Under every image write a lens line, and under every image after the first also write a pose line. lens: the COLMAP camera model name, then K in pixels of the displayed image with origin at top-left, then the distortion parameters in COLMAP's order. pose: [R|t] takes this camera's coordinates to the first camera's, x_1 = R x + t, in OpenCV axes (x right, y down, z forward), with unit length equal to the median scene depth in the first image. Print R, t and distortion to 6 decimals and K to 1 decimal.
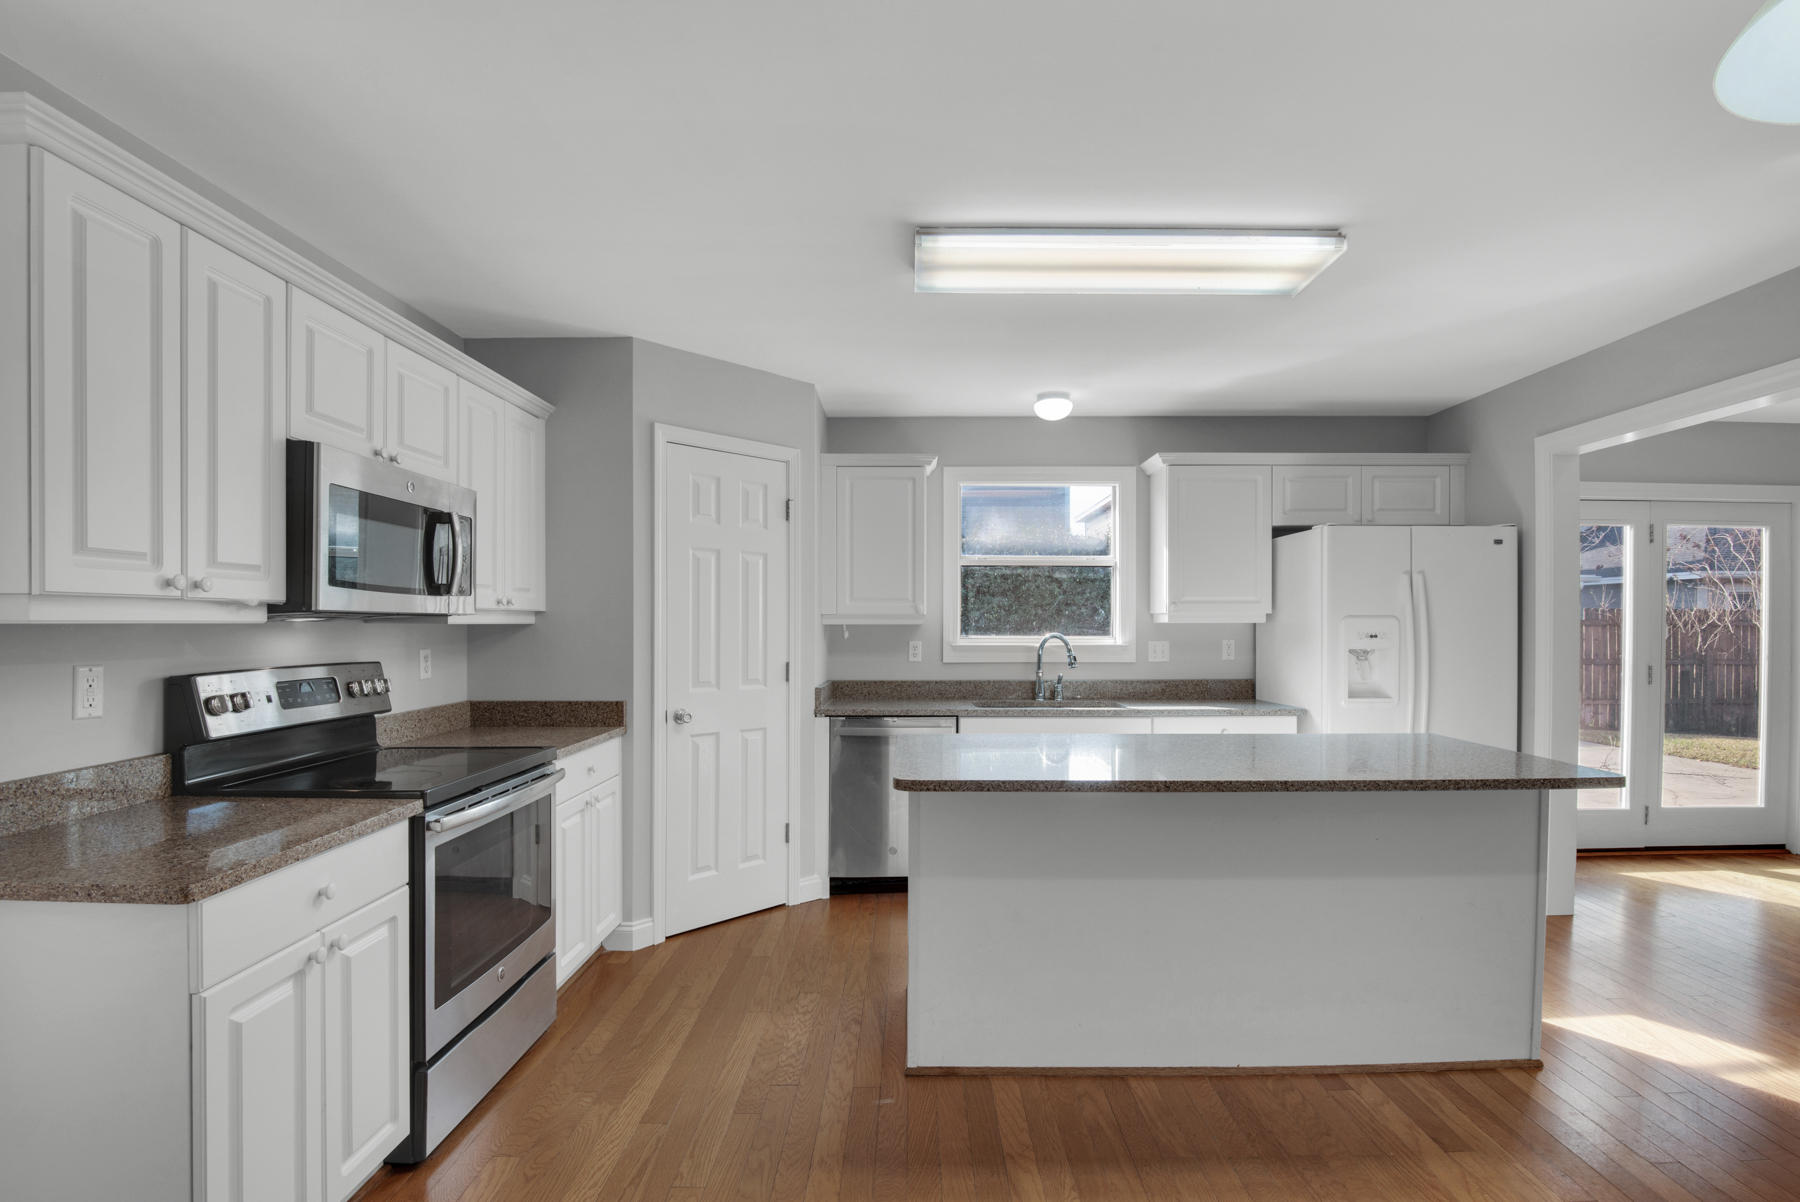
lens RADIAL K [[880.0, 0, 910.0], [0, 880.0, 626.1], [0, 0, 1]] dist [-0.033574, -0.002670]
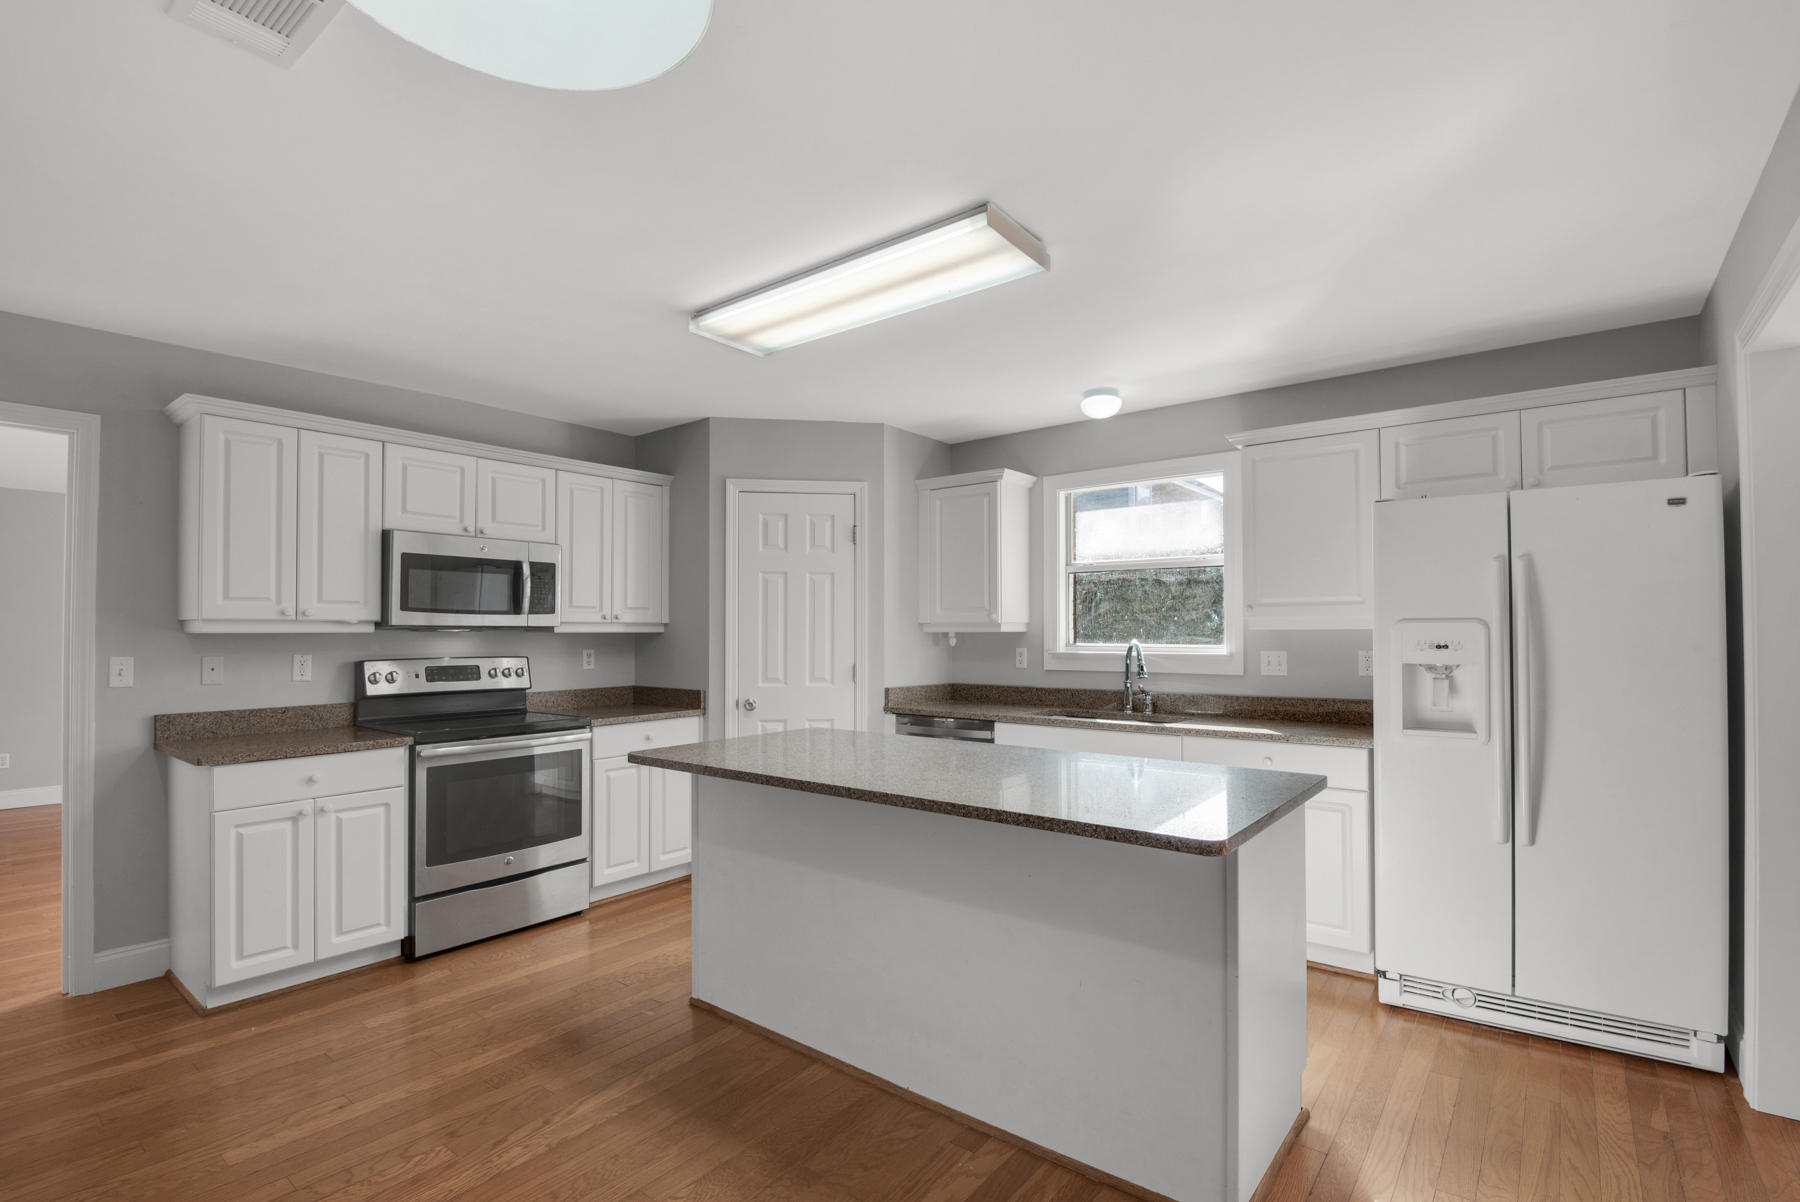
lens RADIAL K [[840.7, 0, 903.9], [0, 840.7, 613.3], [0, 0, 1]] dist [-0.014004, -0.010399]
pose [[0.784104, -0.016234, -0.620417, 0.609166], [0.001104, 0.999693, -0.024763, 0.000366], [0.620629, 0.018731, 0.783881, 0.163339]]
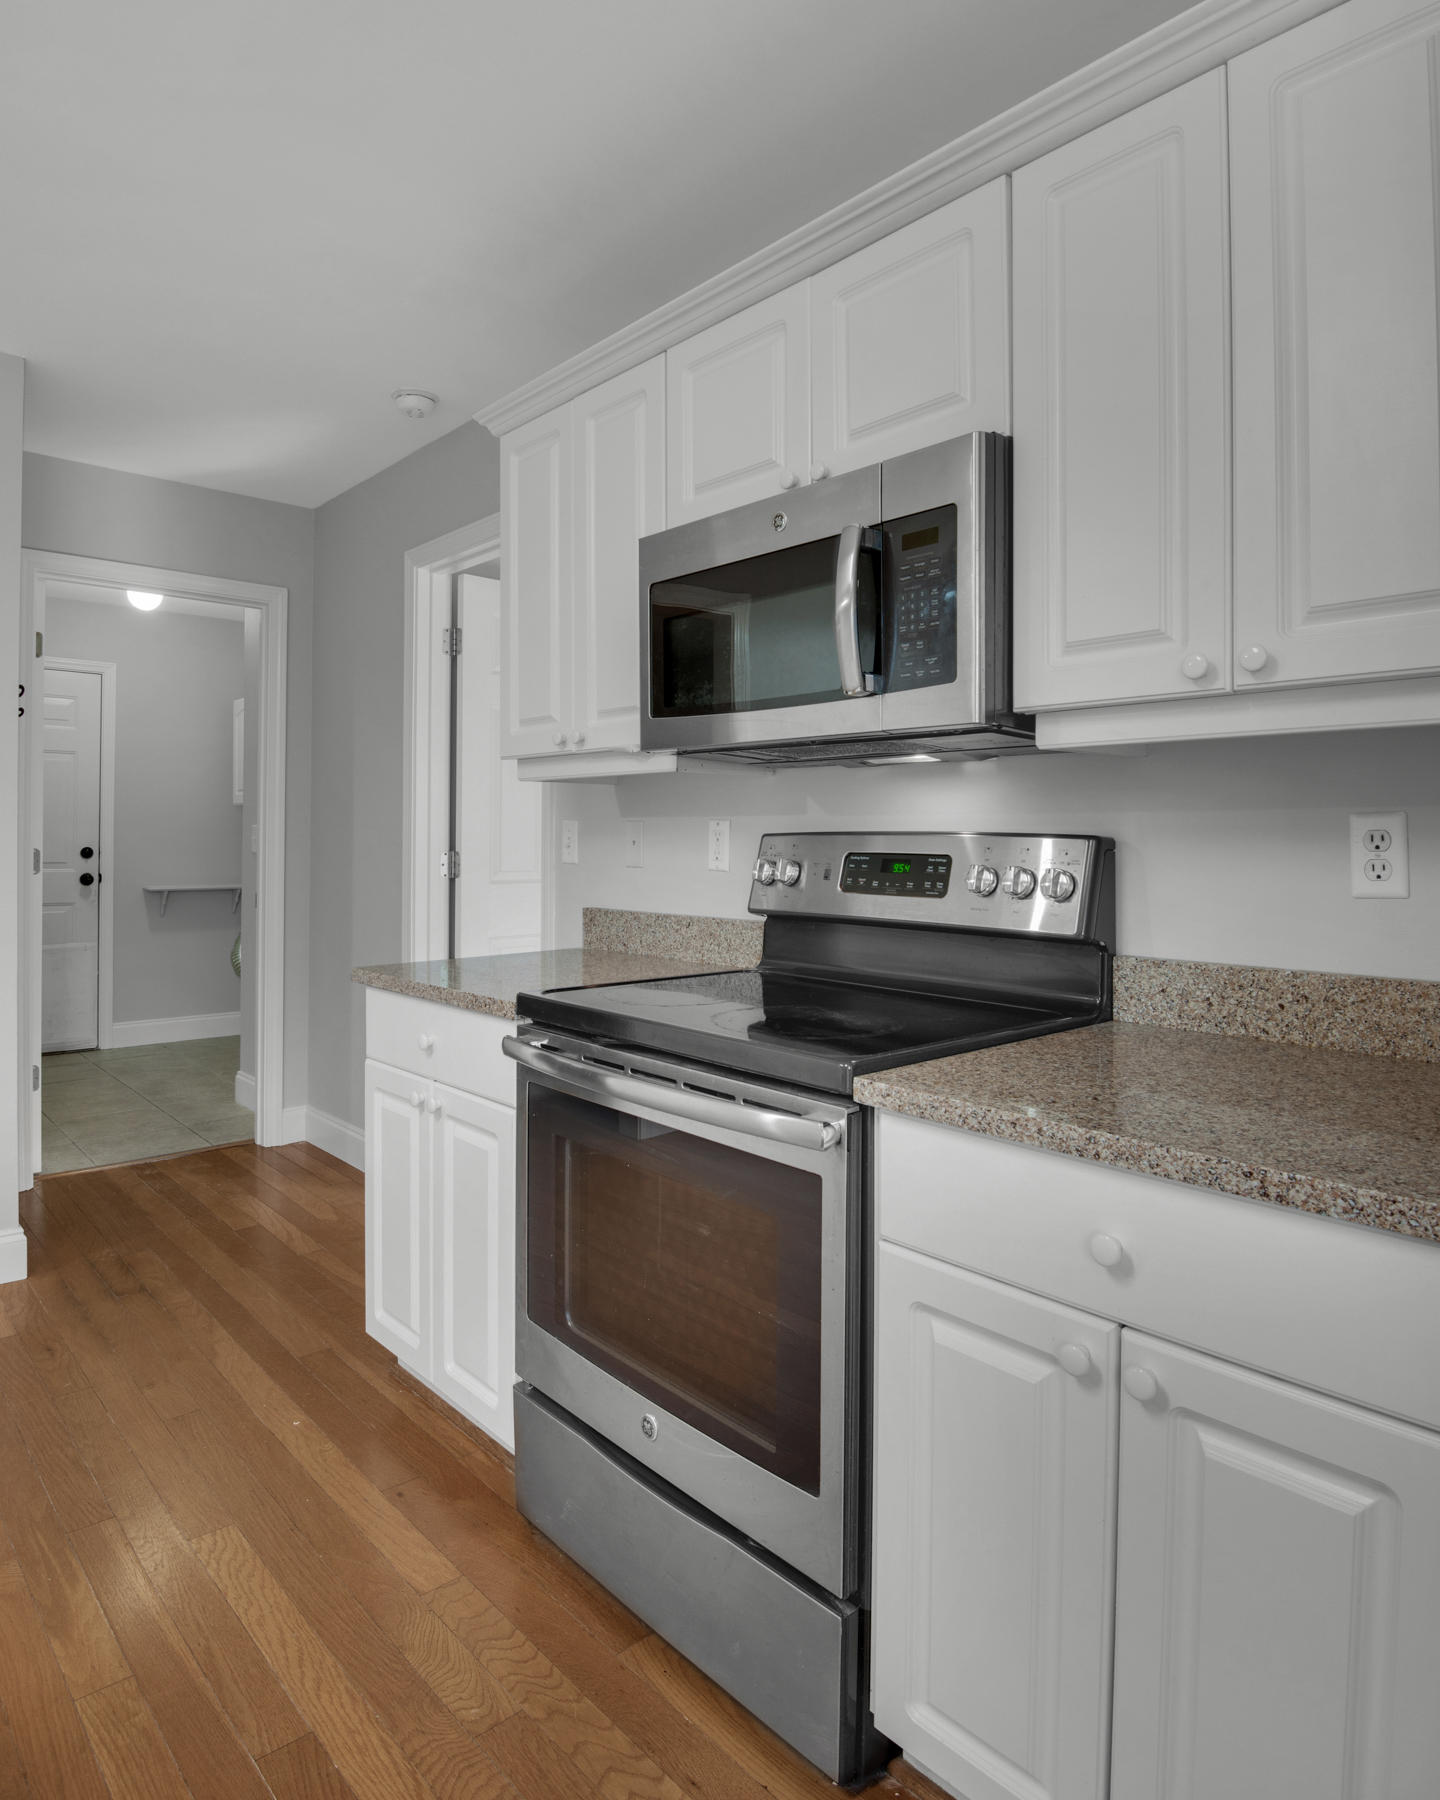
lens RADIAL K [[1081.6, 0, 726.1], [0, 1081.6, 829.5], [0, 0, 1]] dist [-0.019290, -0.002277]
pose [[-0.746228, -0.000386, -0.665691, -0.043981], [-0.001946, 0.999997, 0.001601, 0.025830], [0.665688, 0.002491, -0.746226, 0.919313]]
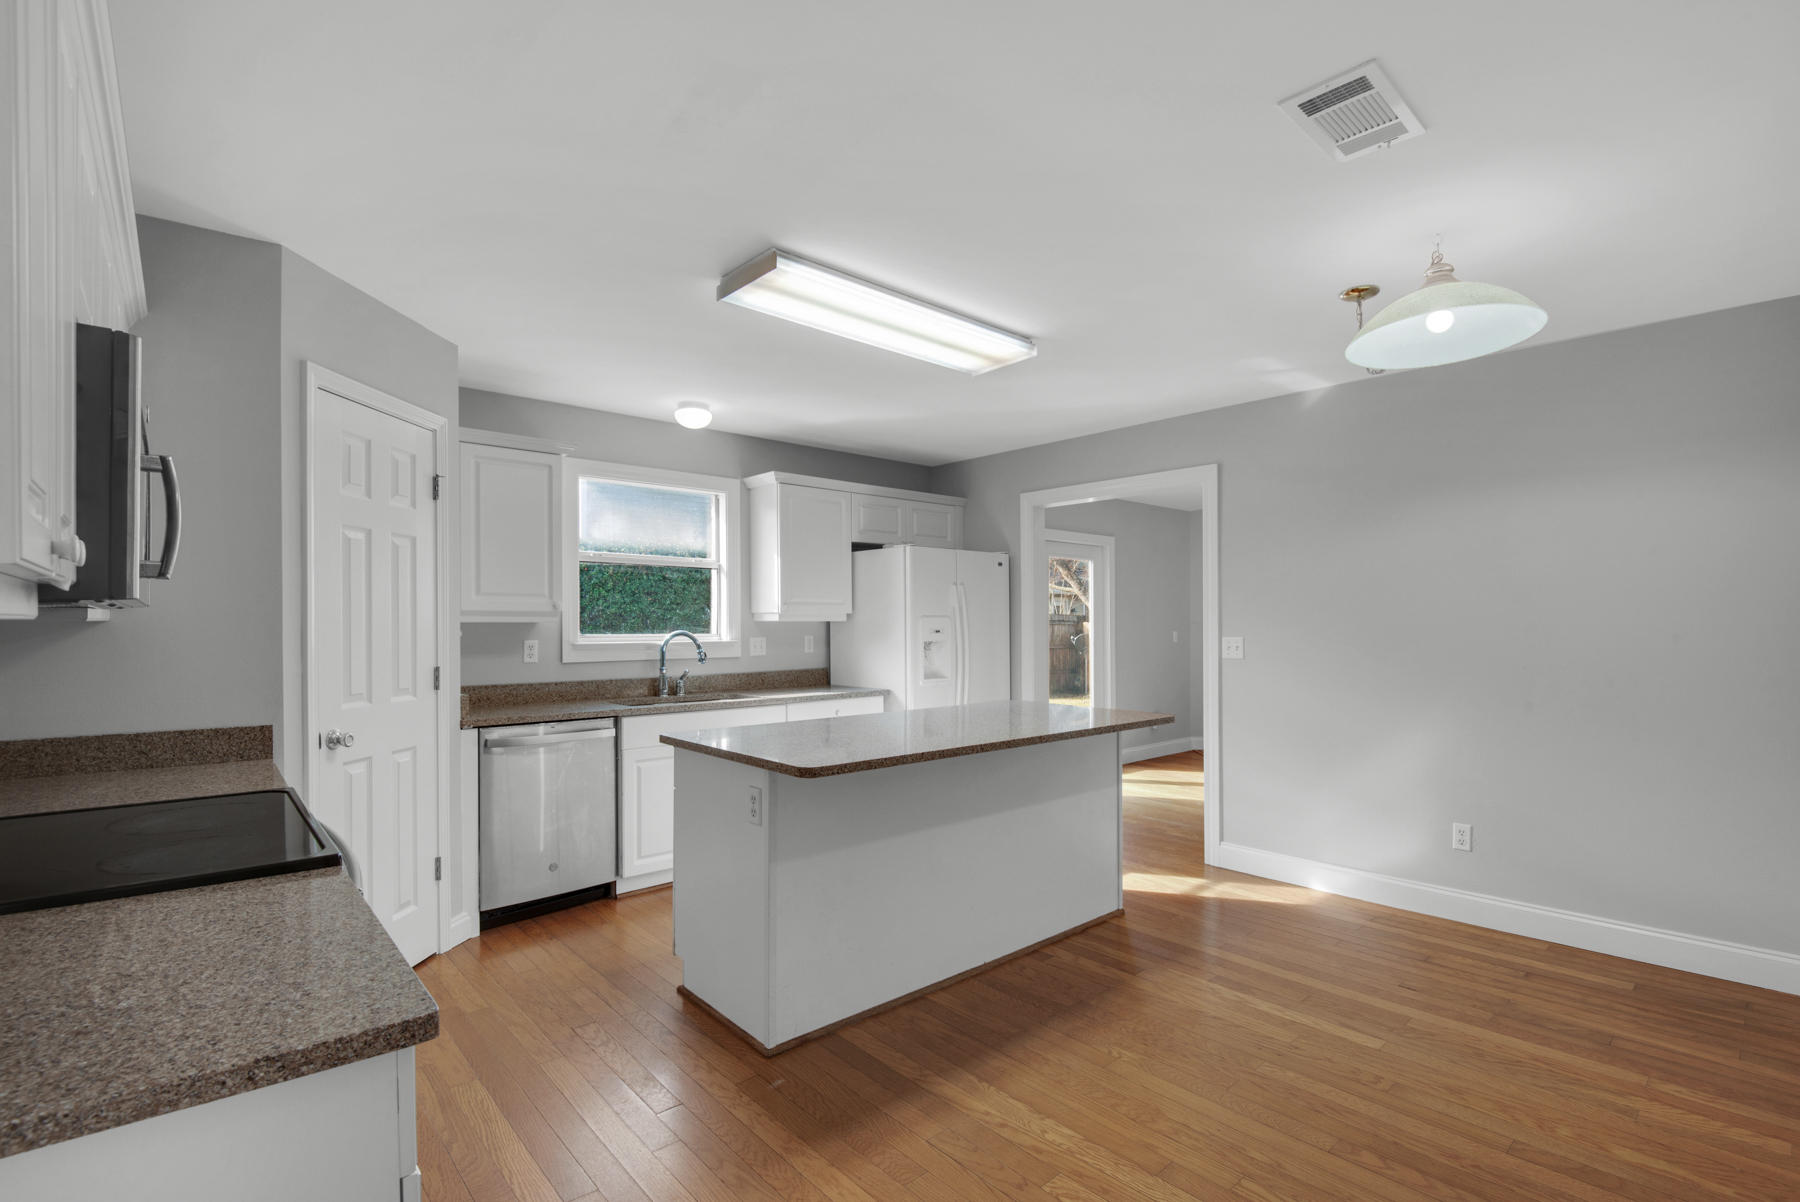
lens RADIAL K [[840.7, 0, 915.4], [0, 840.7, 606.3], [0, 0, 1]] dist [-0.014004, -0.010399]
pose [[0.733441, 0.013651, 0.679616, -0.352525], [0.001842, 0.999755, -0.022069, 0.001269], [-0.679751, 0.017438, 0.733236, 0.091558]]
